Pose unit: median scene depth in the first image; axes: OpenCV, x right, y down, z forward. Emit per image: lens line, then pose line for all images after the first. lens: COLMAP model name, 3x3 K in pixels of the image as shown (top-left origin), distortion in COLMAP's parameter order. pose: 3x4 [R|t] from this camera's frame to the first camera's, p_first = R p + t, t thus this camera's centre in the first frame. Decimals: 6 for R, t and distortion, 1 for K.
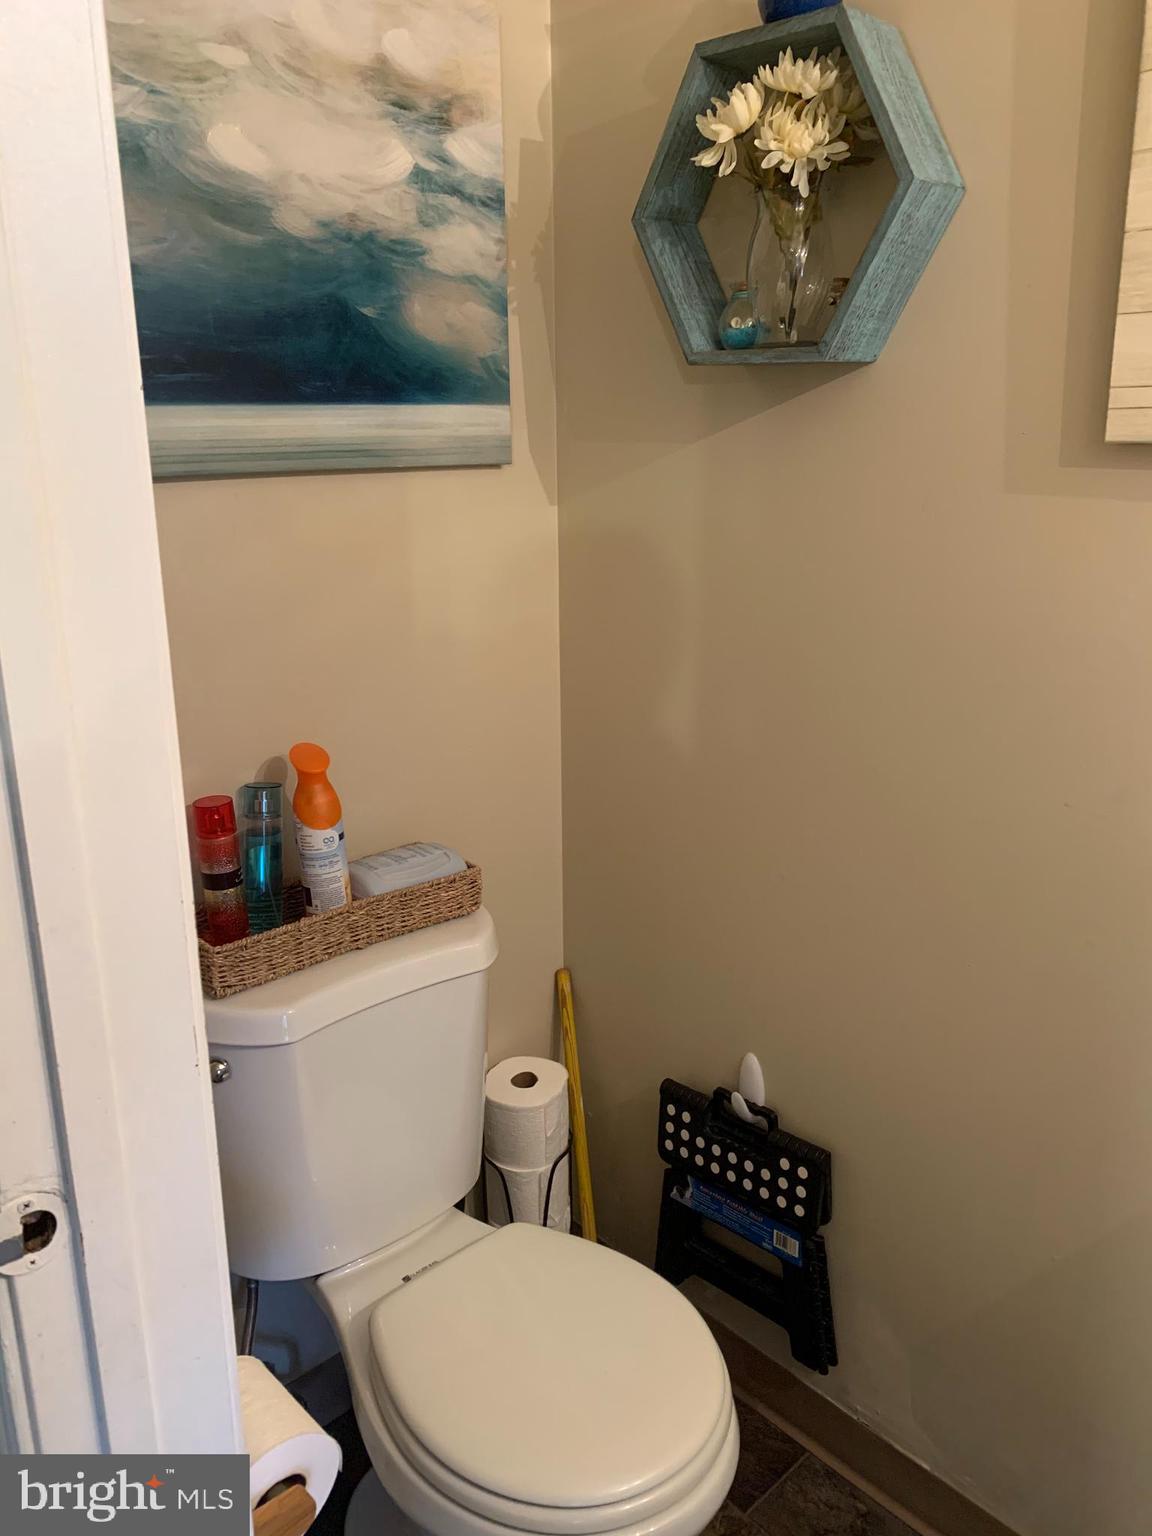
lens RADIAL K [[1186.4, 0, 577.7], [0, 1186.4, 768.3], [0, 0, 1]] dist [0.007760, -0.001429]
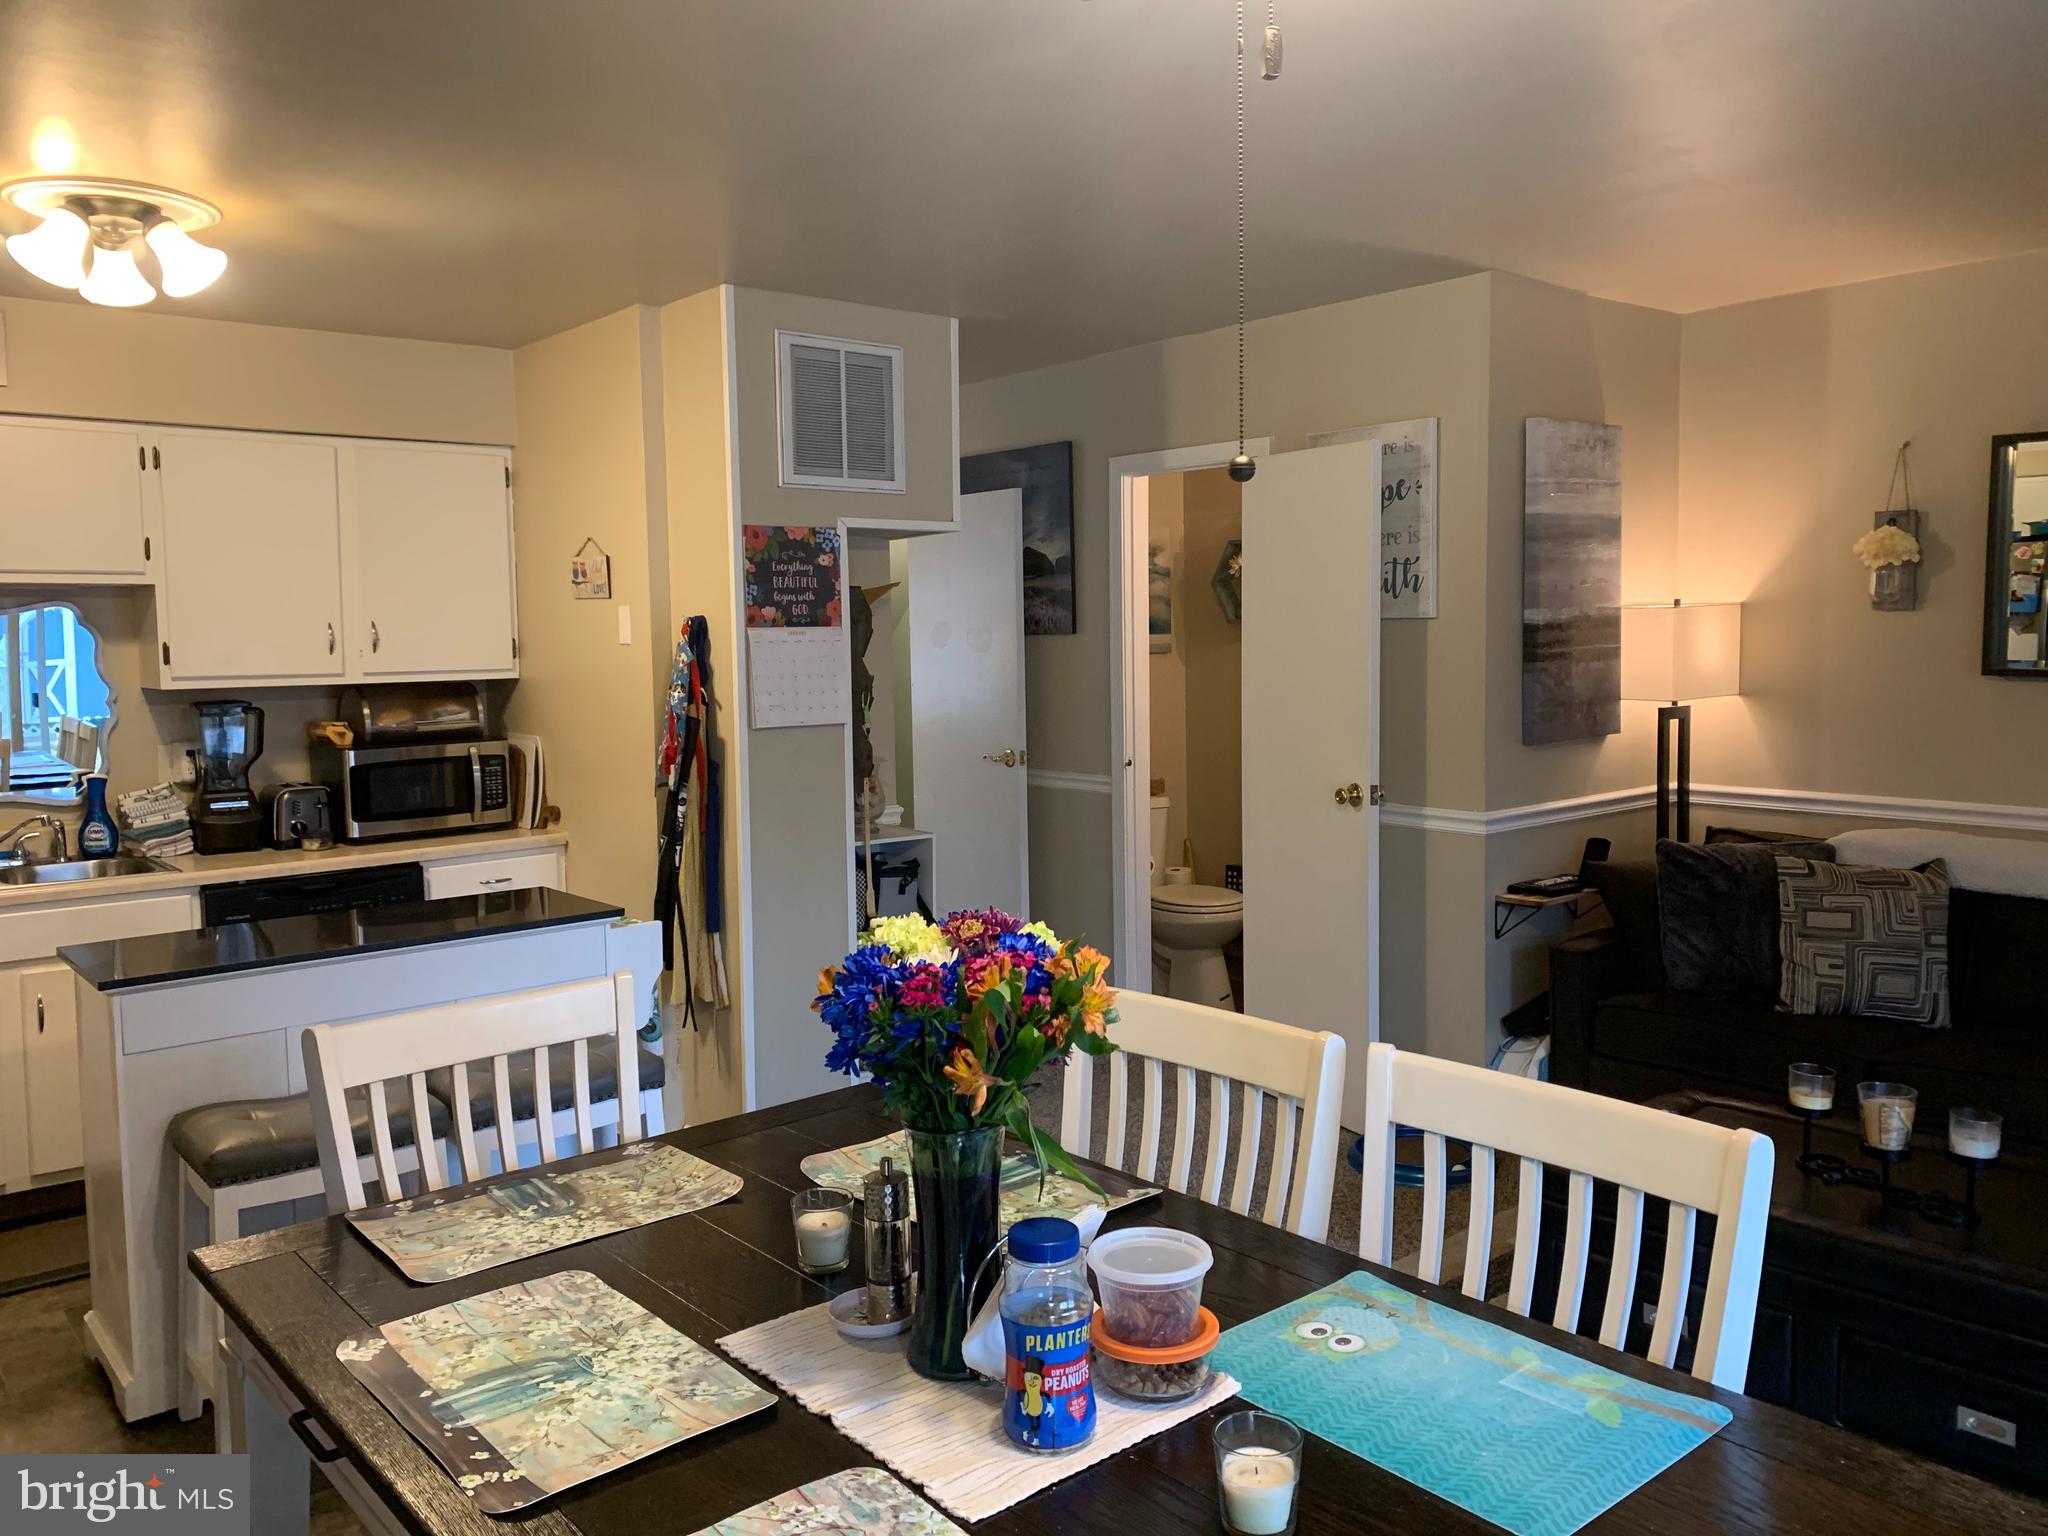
lens RADIAL K [[1581.8, 0, 1022.2], [0, 1581.8, 764.4], [0, 0, 1]] dist [0.007760, -0.001429]
pose [[0.999033, -0.004103, -0.043778, -0.266995], [-0.004597, 0.980432, -0.196804, 0.844786], [0.043728, 0.196815, 0.979465, -3.000779]]
